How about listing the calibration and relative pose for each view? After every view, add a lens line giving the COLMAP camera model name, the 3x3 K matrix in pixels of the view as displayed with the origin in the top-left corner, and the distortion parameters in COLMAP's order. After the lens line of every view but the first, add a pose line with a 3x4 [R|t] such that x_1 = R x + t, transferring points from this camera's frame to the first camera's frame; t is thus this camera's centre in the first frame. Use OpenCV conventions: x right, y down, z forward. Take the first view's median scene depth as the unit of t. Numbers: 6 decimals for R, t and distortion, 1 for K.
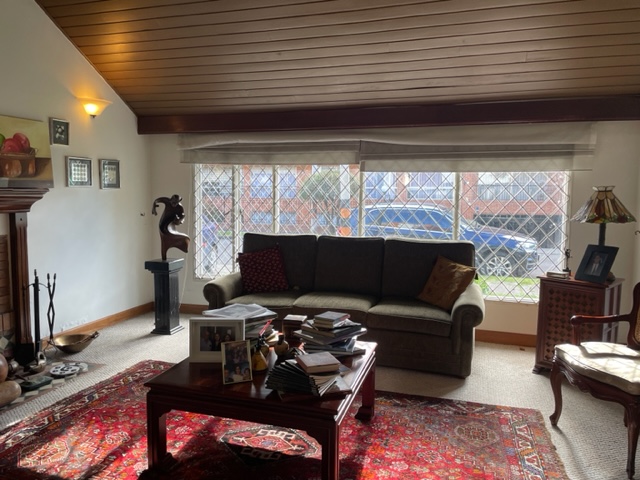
lens RADIAL K [[482.4, 0, 315.6], [0, 482.4, 238.3], [0, 0, 1]] dist [0.059874, -0.061687]
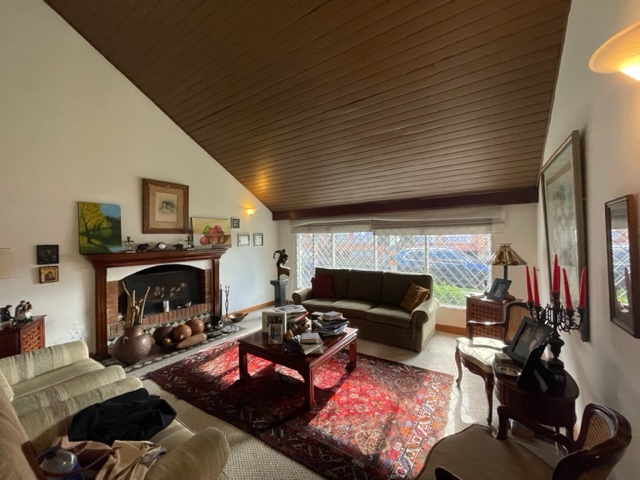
lens RADIAL K [[256.6, 0, 319.4], [0, 256.6, 243.3], [0, 0, 1]] dist [-0.002631, 0.000474]
pose [[0.958083, -0.019026, -0.285858, 0.211990], [-0.003699, 0.996888, -0.078750, -0.032568], [0.286467, 0.076507, 0.955031, -0.030911]]
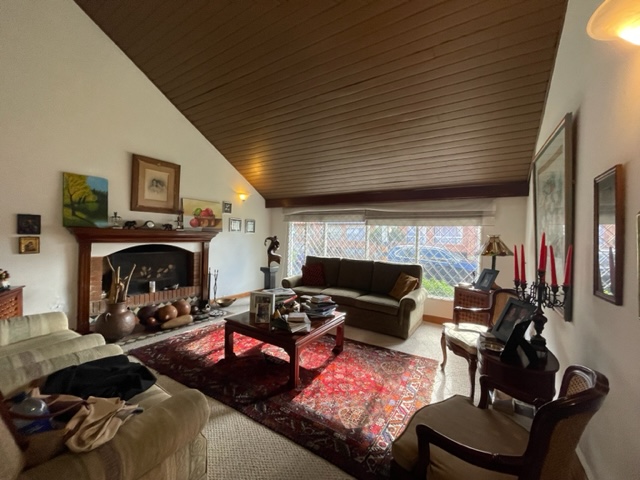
lens RADIAL K [[256.6, 0, 319.1], [0, 256.6, 243.4], [0, 0, 1]] dist [-0.002631, 0.000474]
pose [[0.965468, 0.024824, -0.259335, 0.213797], [-0.043973, 0.996695, -0.068297, 0.011098], [0.256783, 0.077343, 0.963370, -0.021093]]
